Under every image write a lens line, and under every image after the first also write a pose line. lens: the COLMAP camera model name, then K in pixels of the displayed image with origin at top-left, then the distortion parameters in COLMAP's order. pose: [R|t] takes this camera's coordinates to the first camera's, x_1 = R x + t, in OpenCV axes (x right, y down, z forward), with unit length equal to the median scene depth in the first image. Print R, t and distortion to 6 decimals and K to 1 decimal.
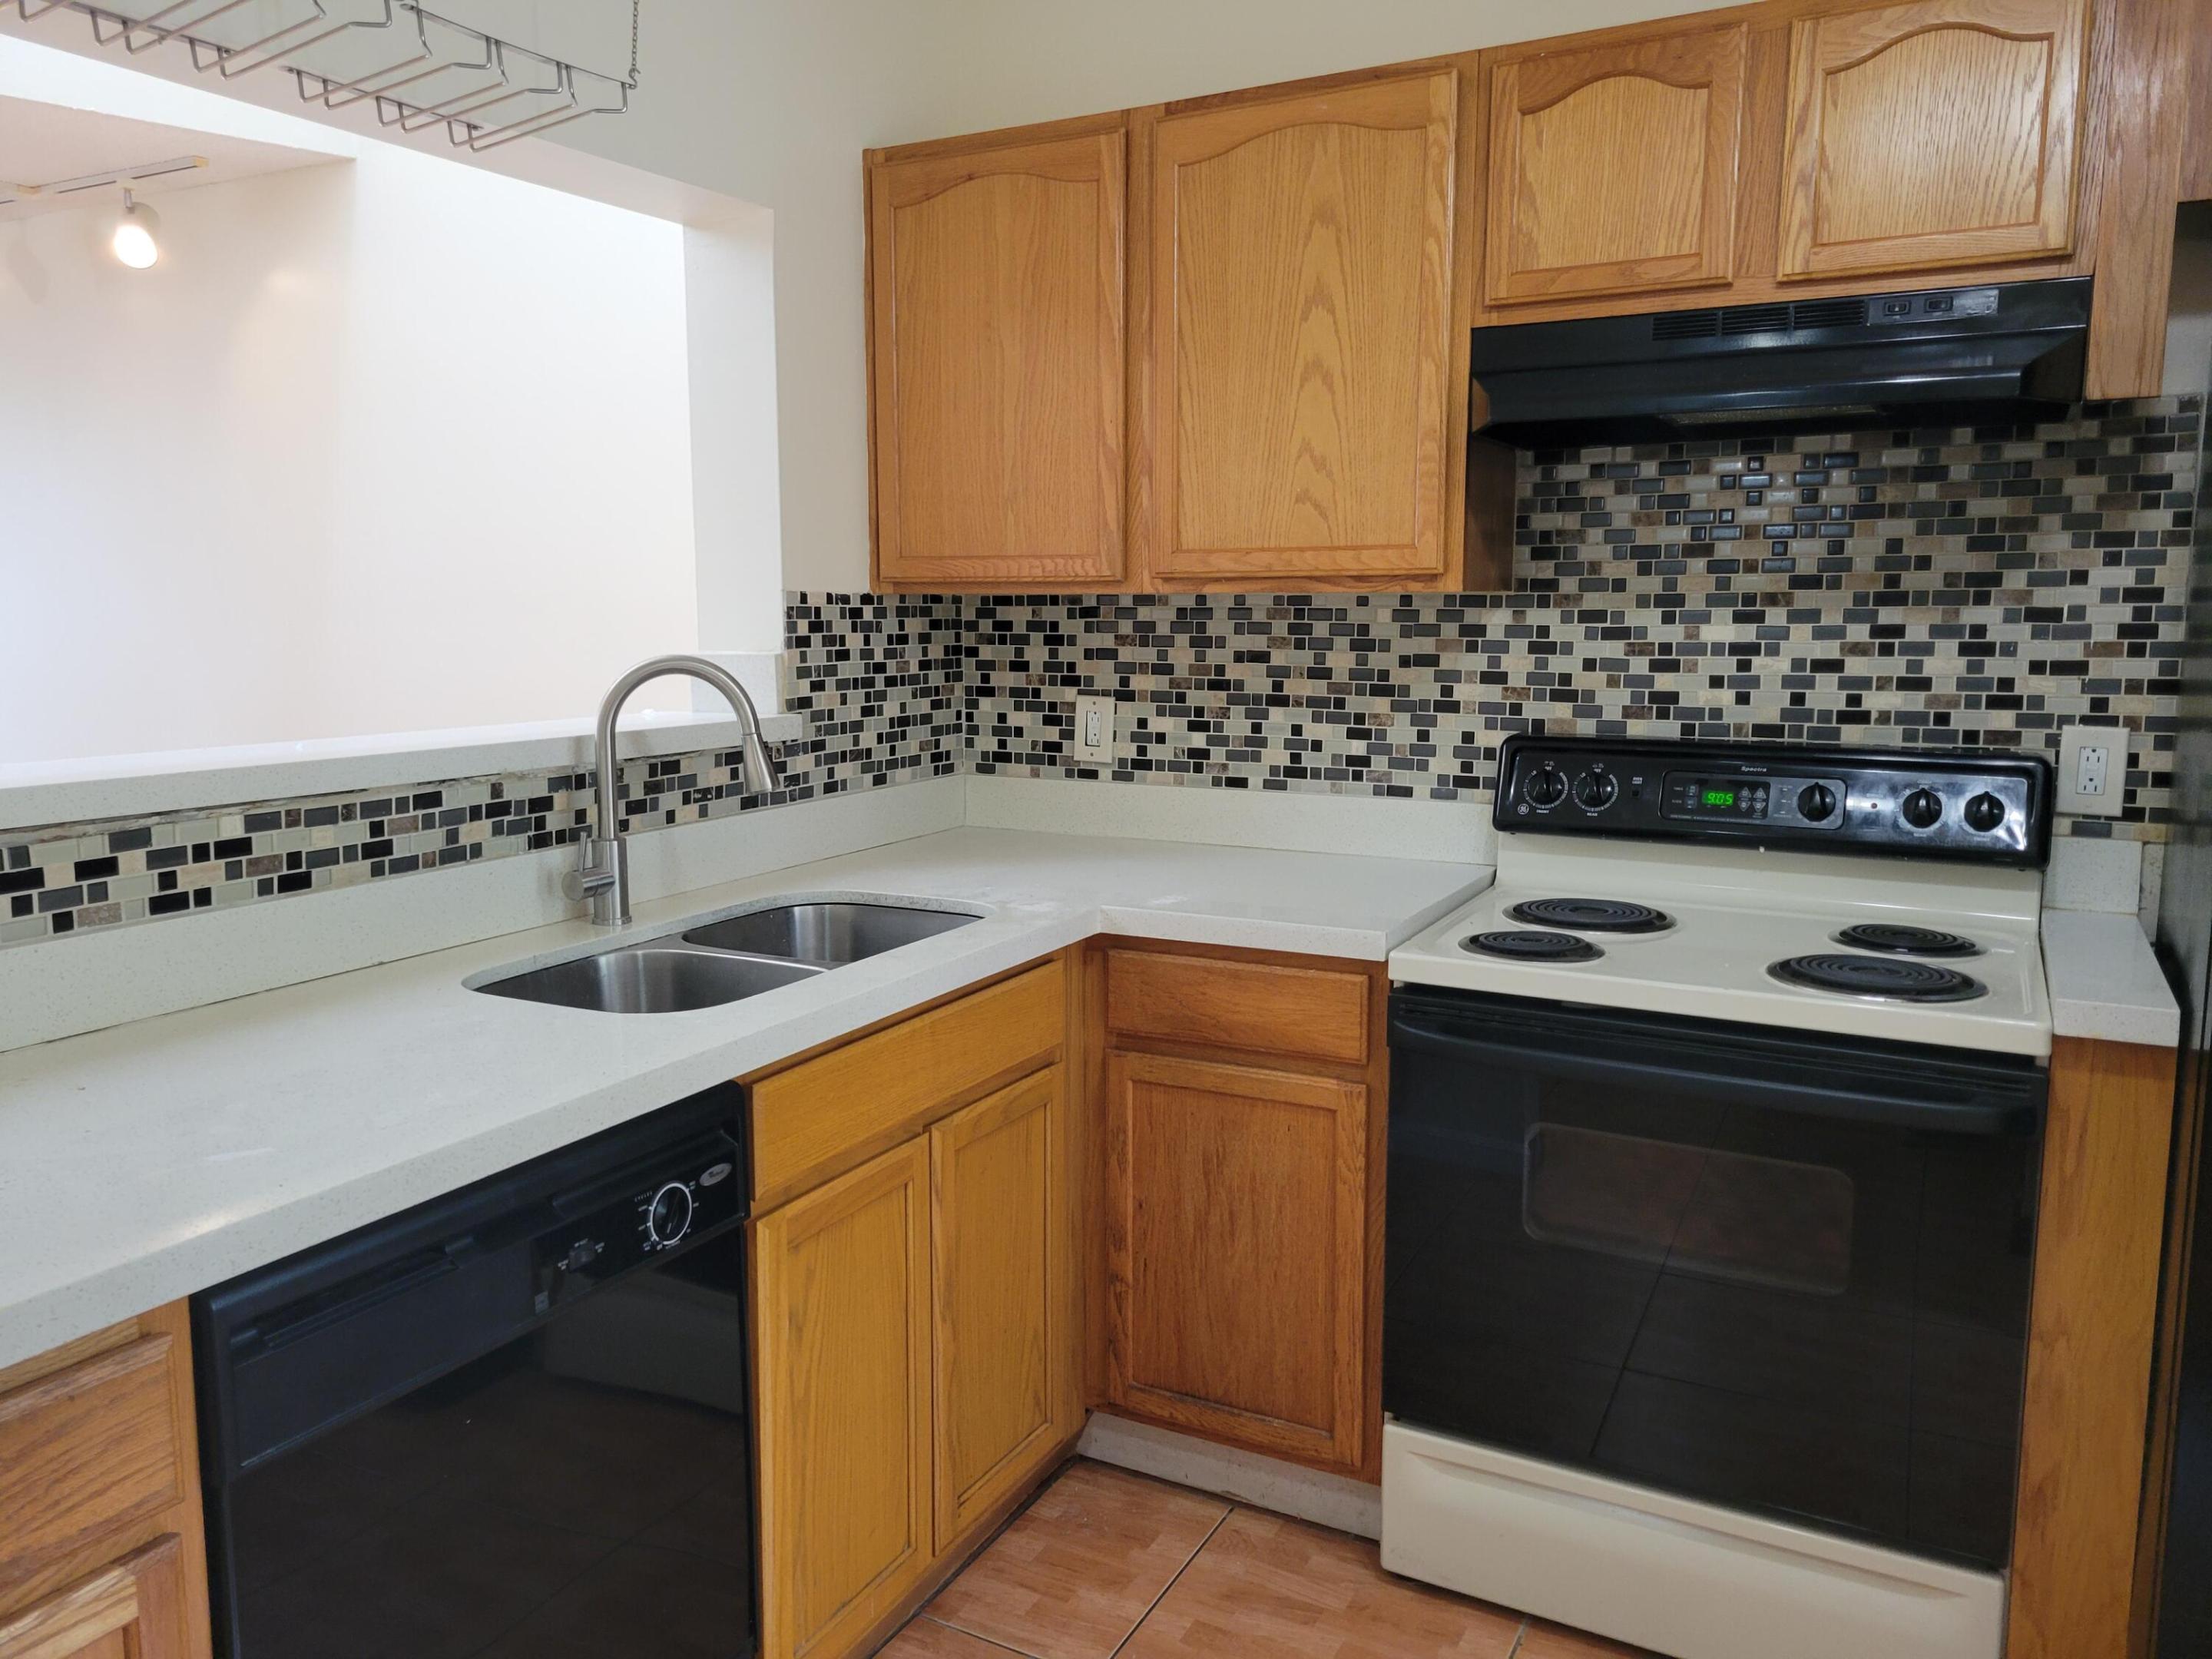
lens RADIAL K [[1640.7, 0, 1084.9], [0, 1640.7, 825.6], [0, 0, 1]] dist [0.035834, 0.000815]
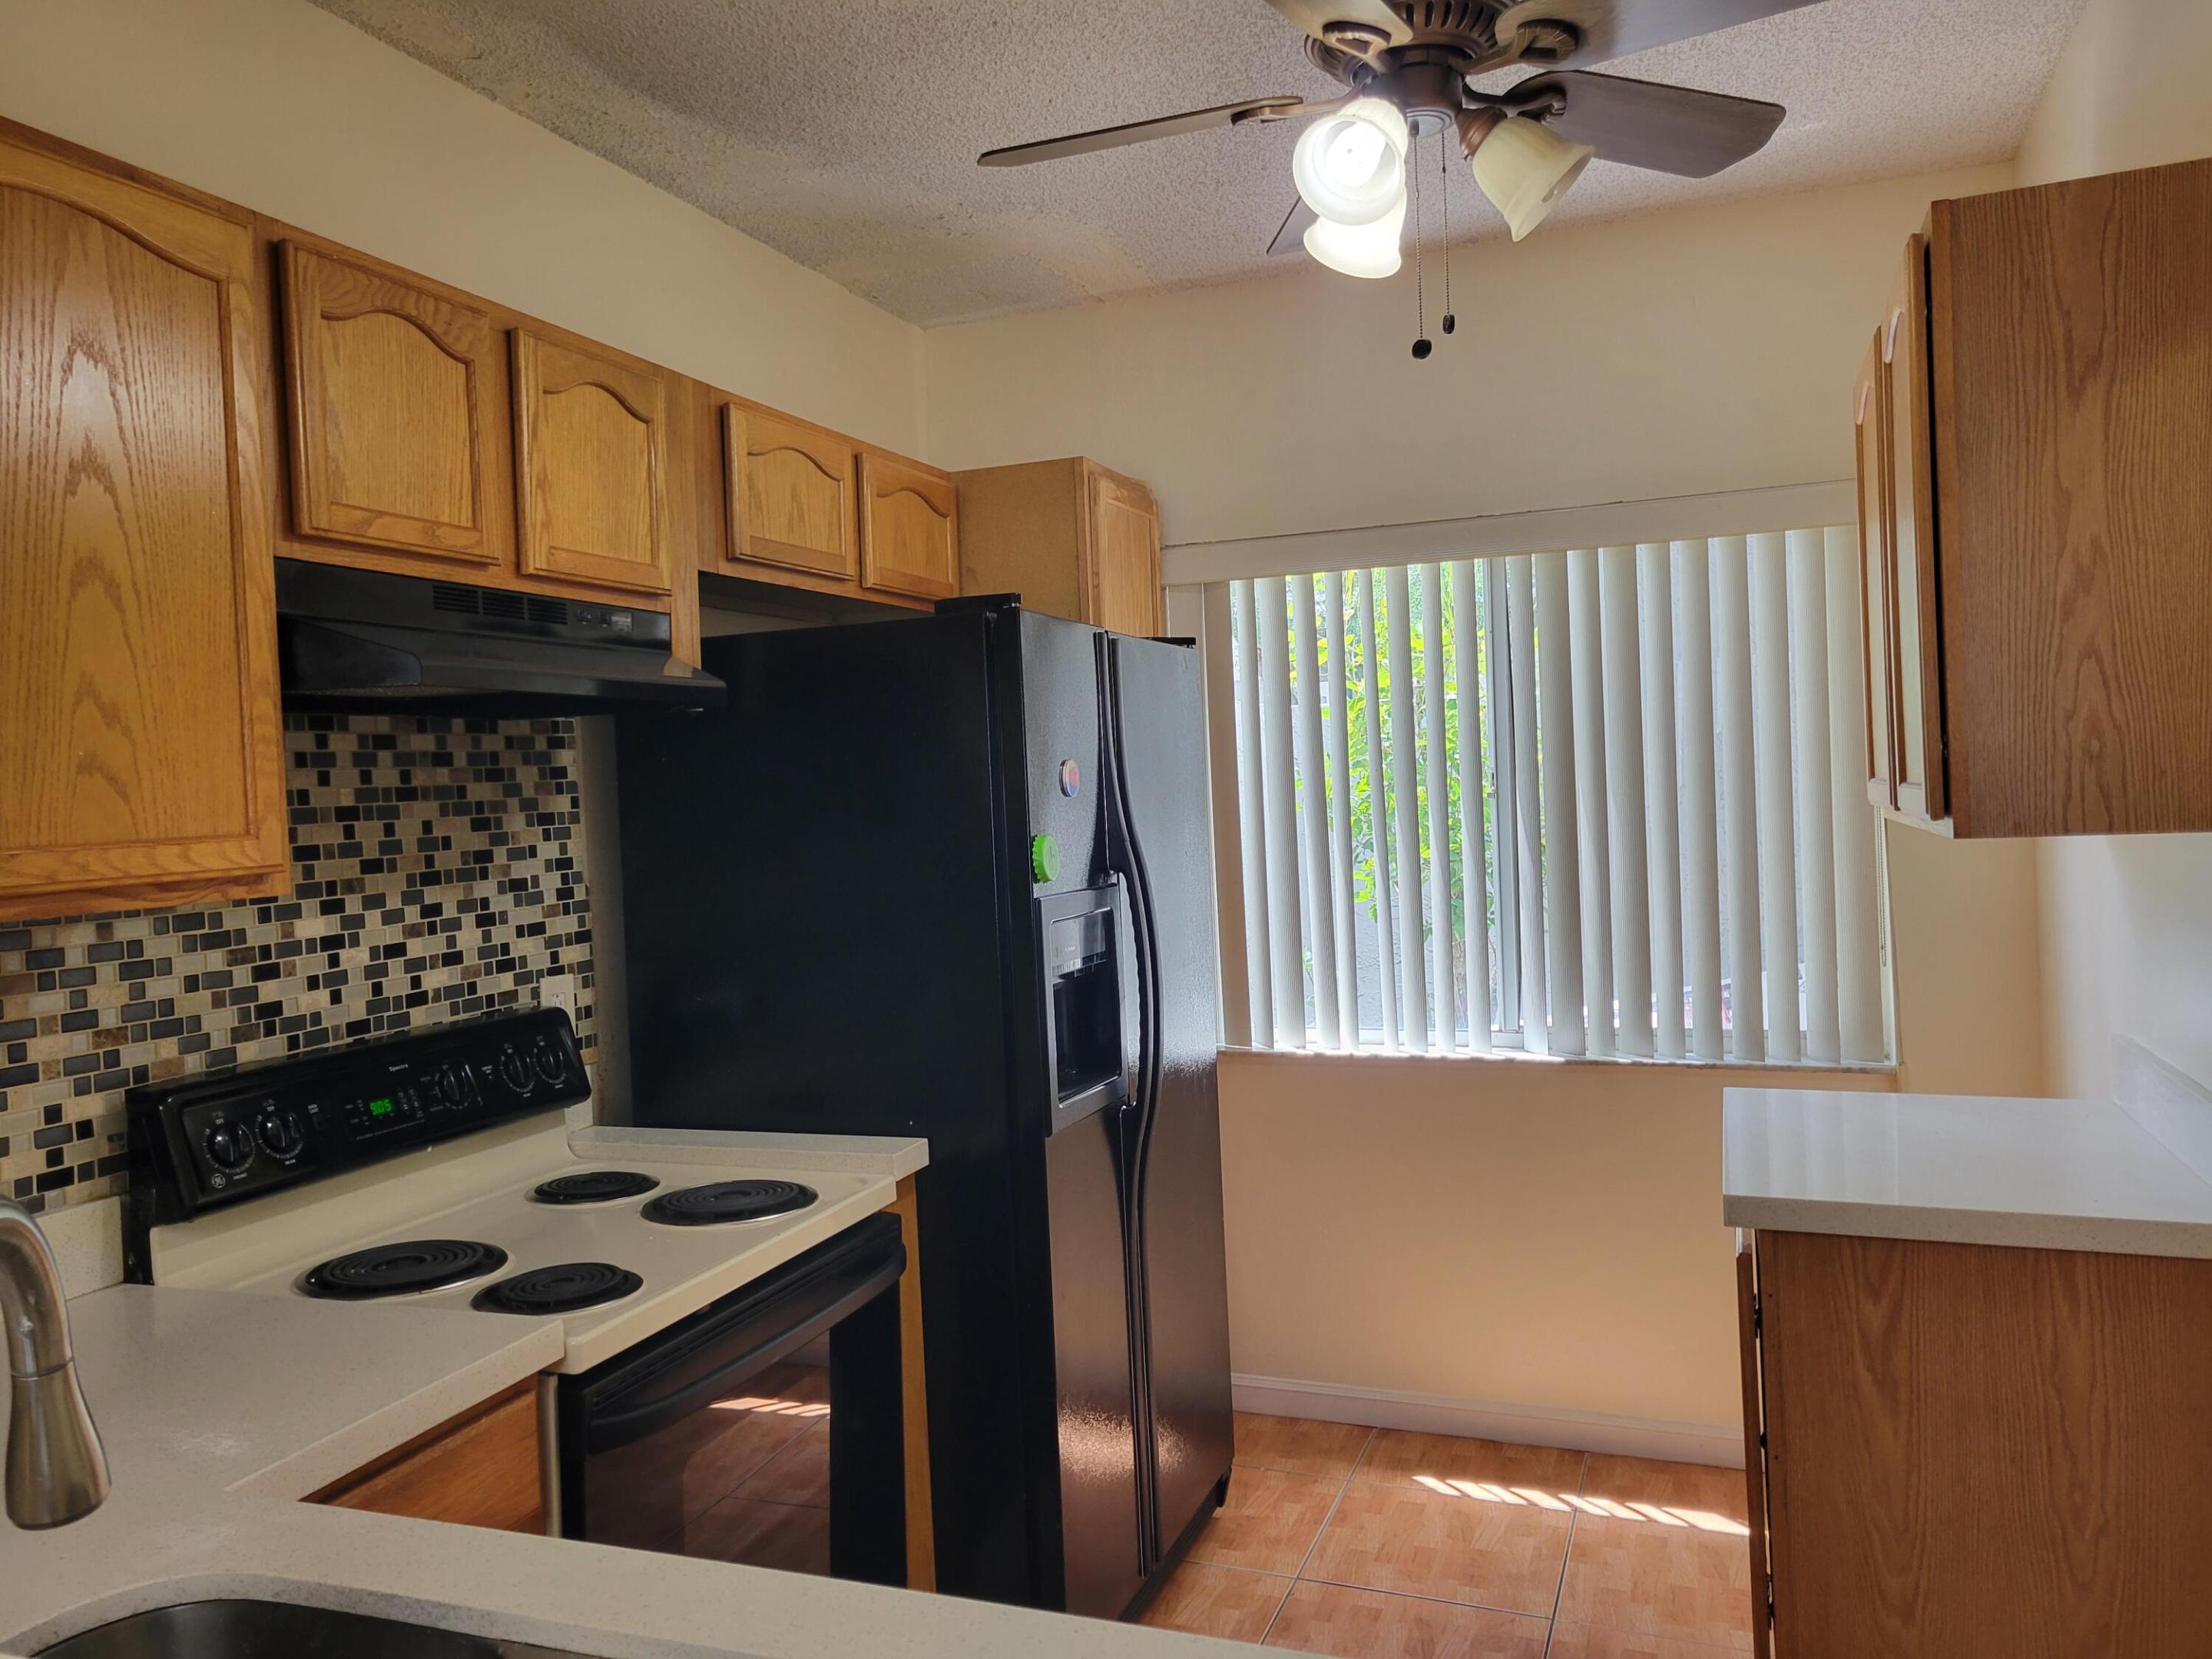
lens RADIAL K [[1640.7, 0, 1086.4], [0, 1640.7, 835.0], [0, 0, 1]] dist [0.035834, 0.000815]
pose [[-0.123147, -0.021678, 0.992152, -0.556515], [0.180825, 0.982535, 0.043912, -0.133151], [-0.975775, 0.184813, -0.117077, 0.711835]]
